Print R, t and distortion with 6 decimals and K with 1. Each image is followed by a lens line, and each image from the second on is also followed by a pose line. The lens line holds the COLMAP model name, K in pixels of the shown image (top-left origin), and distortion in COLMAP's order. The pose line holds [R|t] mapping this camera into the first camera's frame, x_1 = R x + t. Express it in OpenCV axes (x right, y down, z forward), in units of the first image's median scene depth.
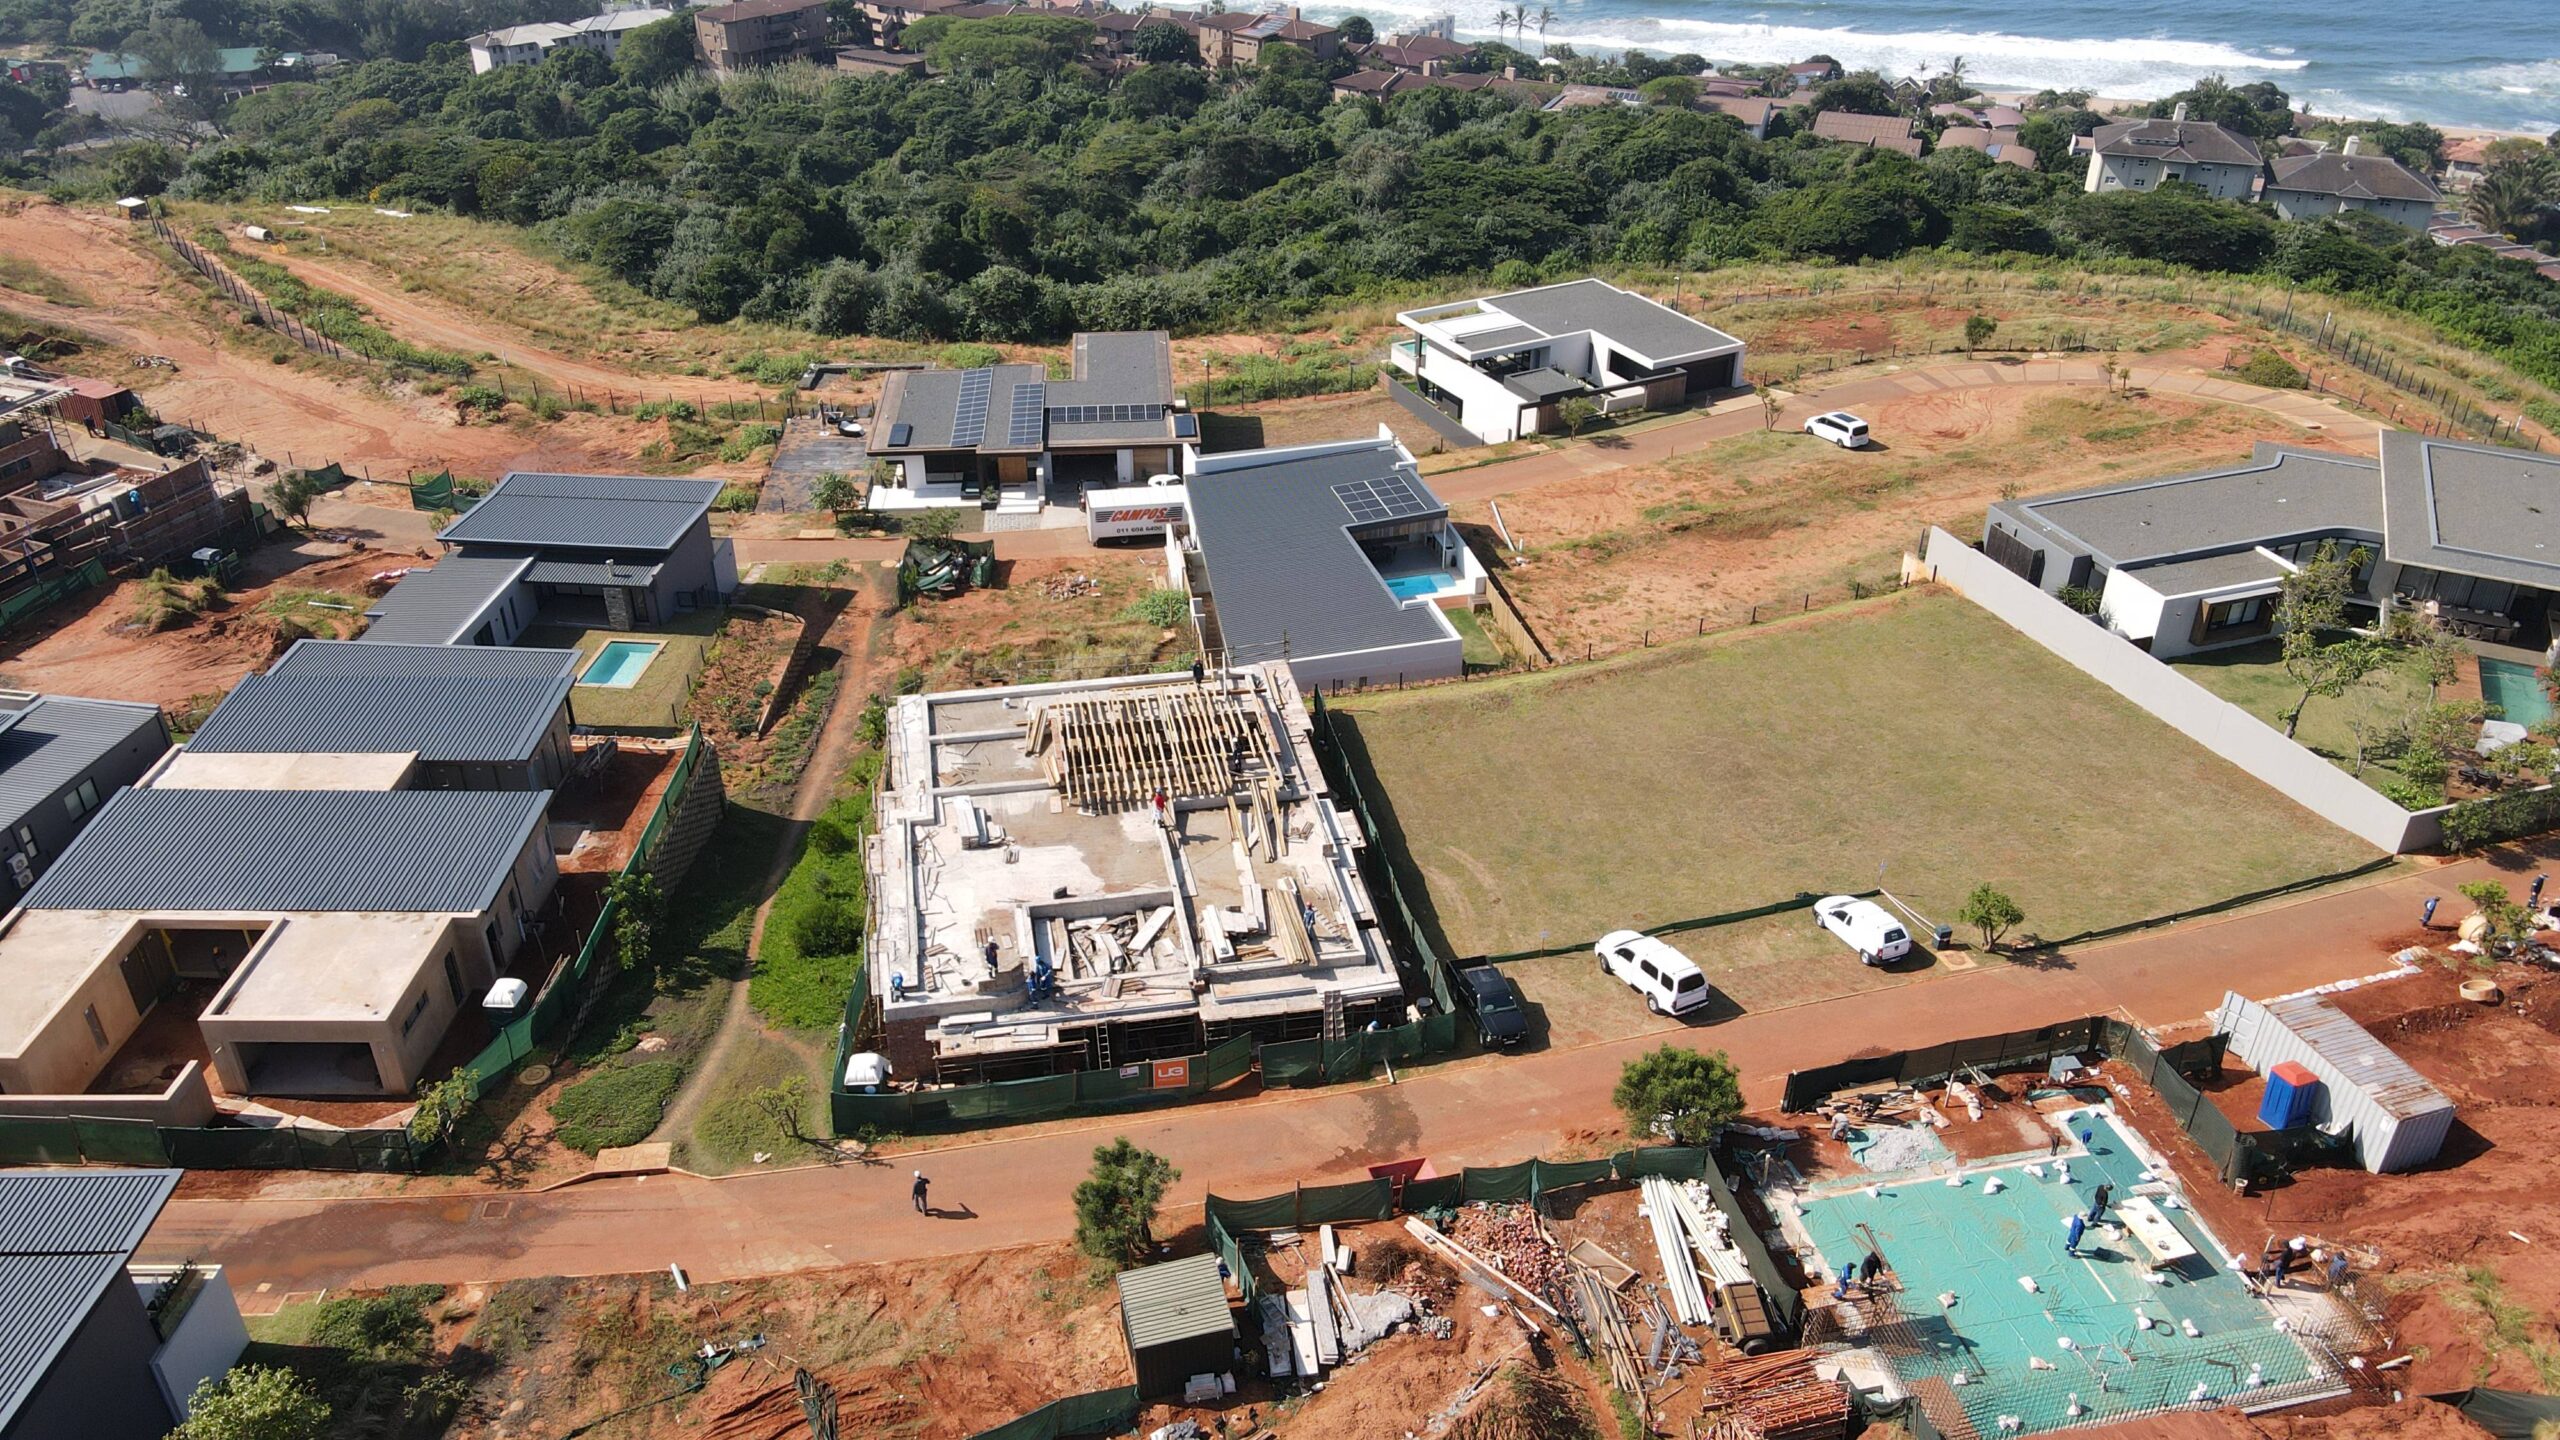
lens RADIAL K [[1895.1, 0, 1280.0], [0, 1895.1, 720.0], [0, 0, 1]] dist [-0.003170, 0.034494]
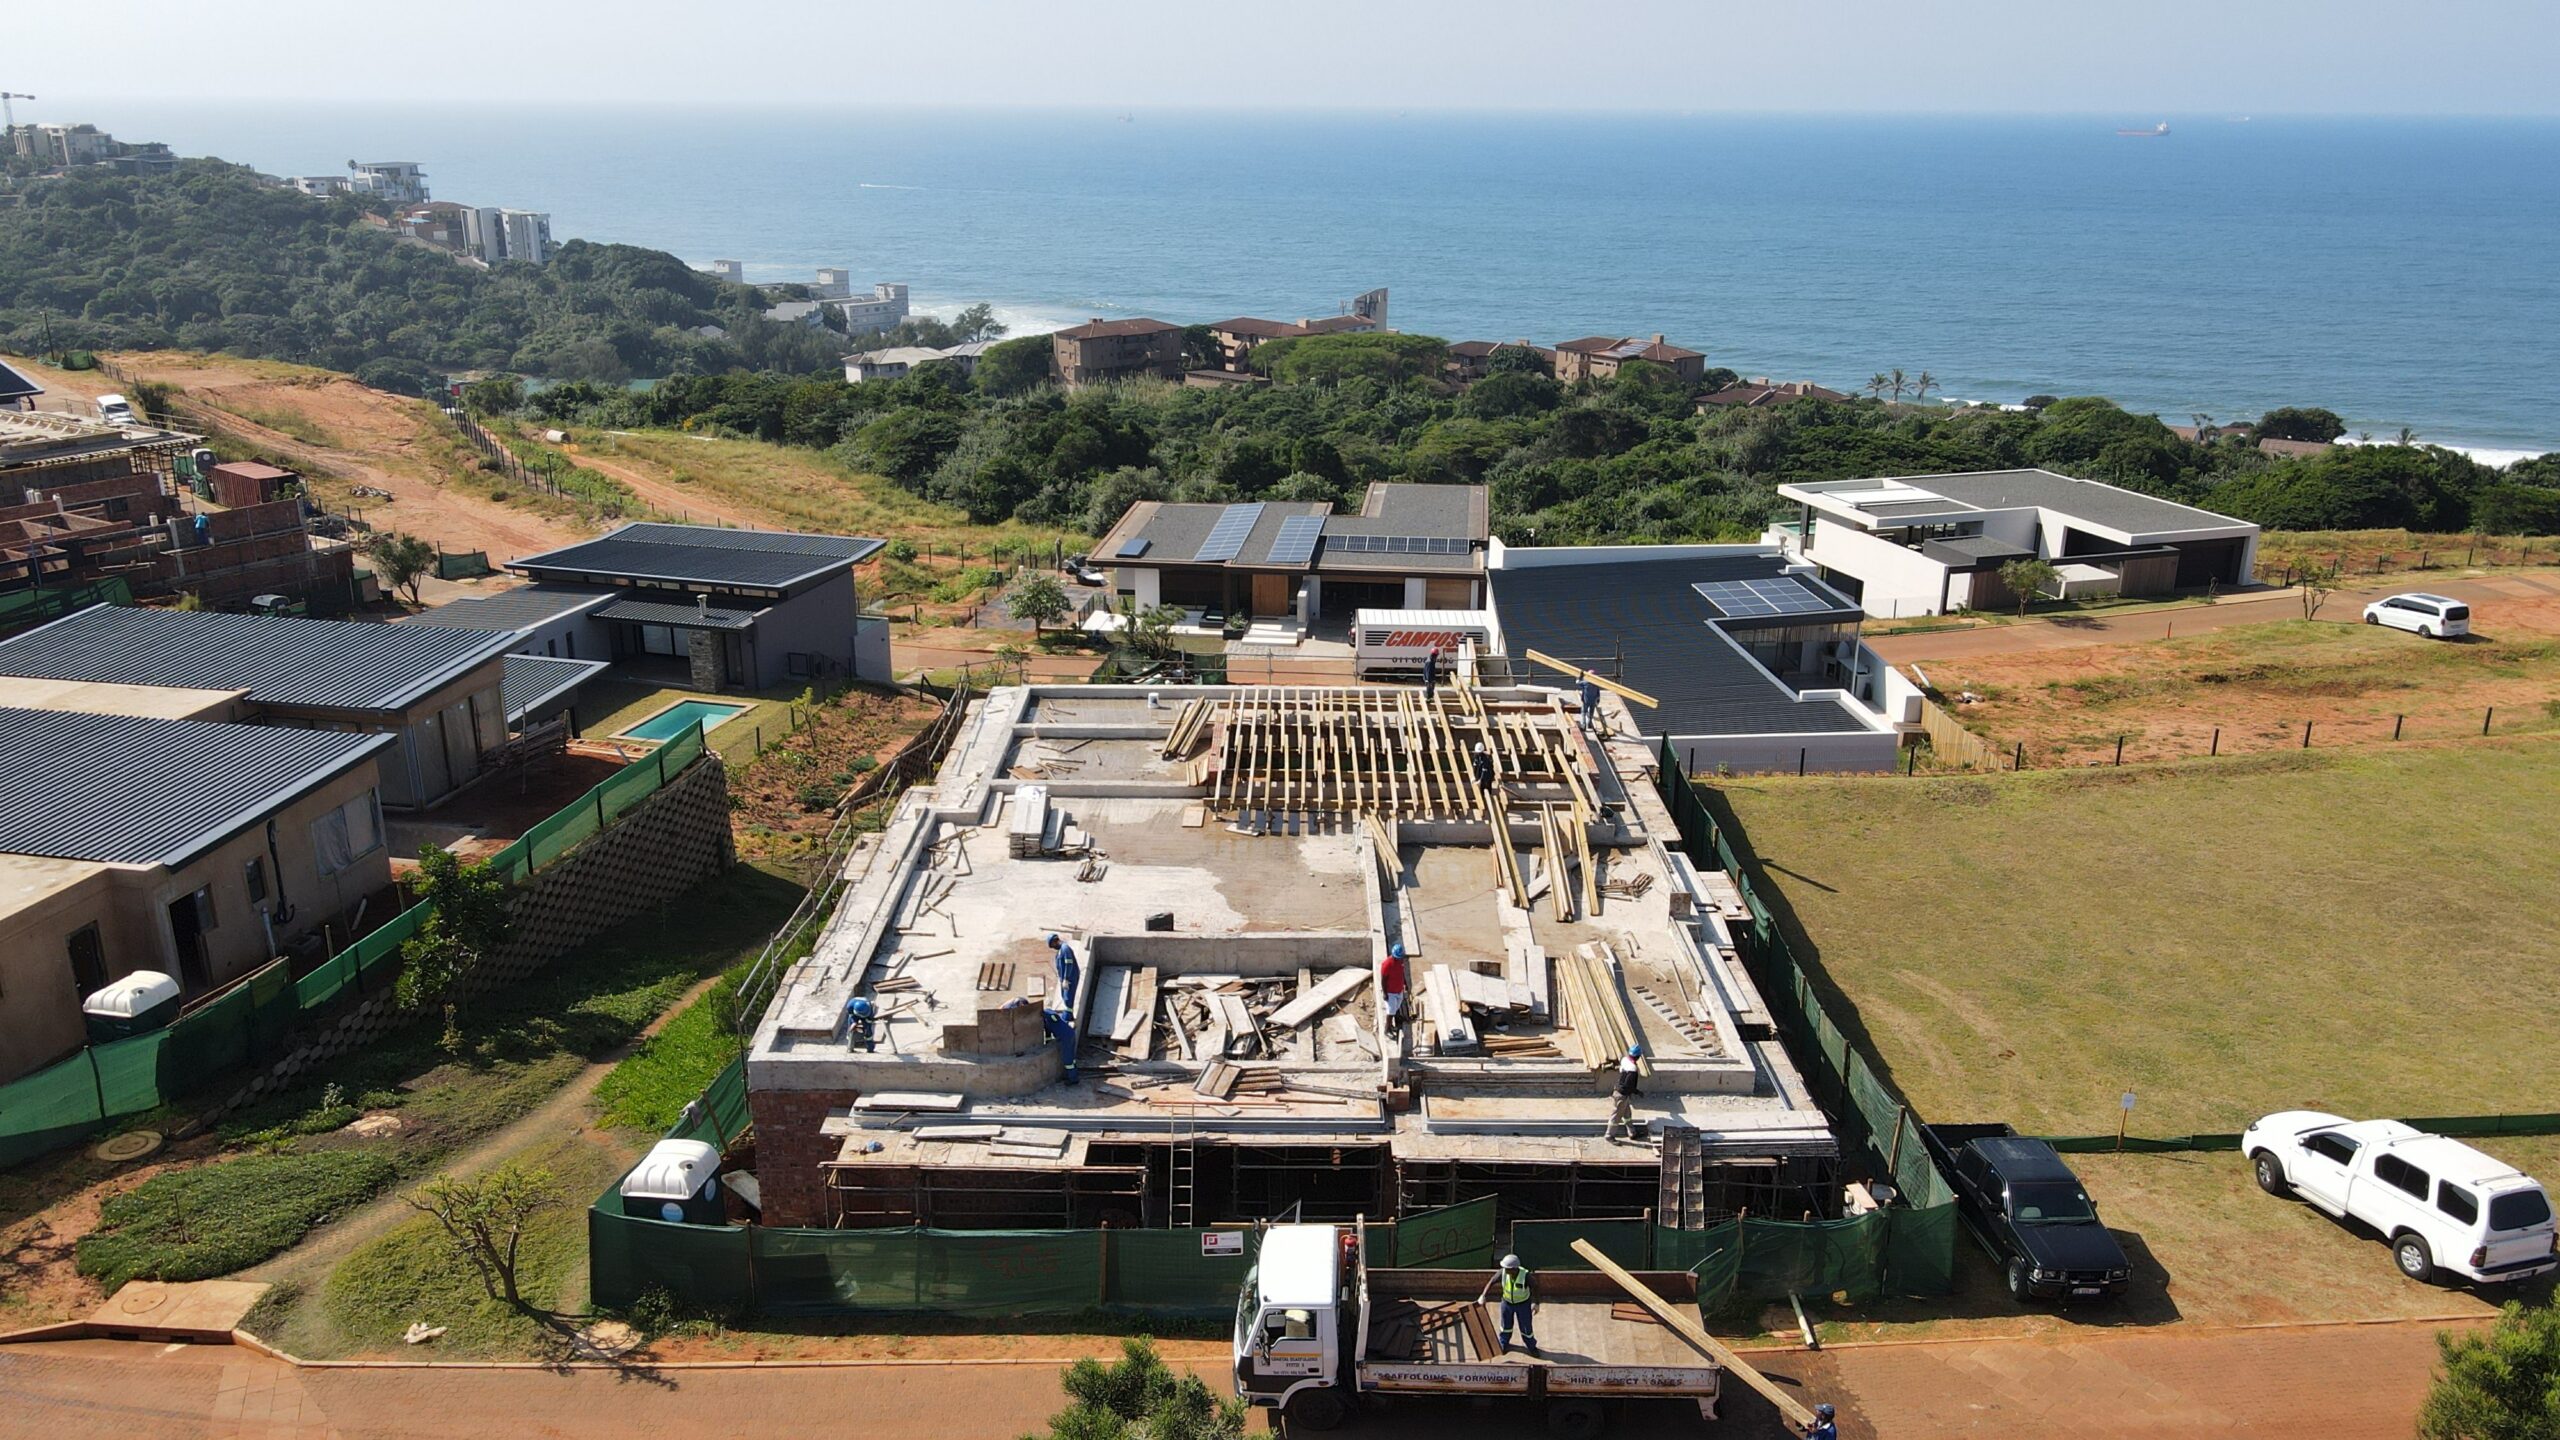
lens RADIAL K [[1999.9, 0, 1282.9], [0, 1999.9, 637.1], [0, 0, 1]] dist [-0.010270, 0.050238]
pose [[0.983734, 0.063290, -0.168114, 0.005371], [-0.100477, 0.969648, -0.222906, 0.123091], [0.148904, 0.236172, 0.960235, 0.415674]]
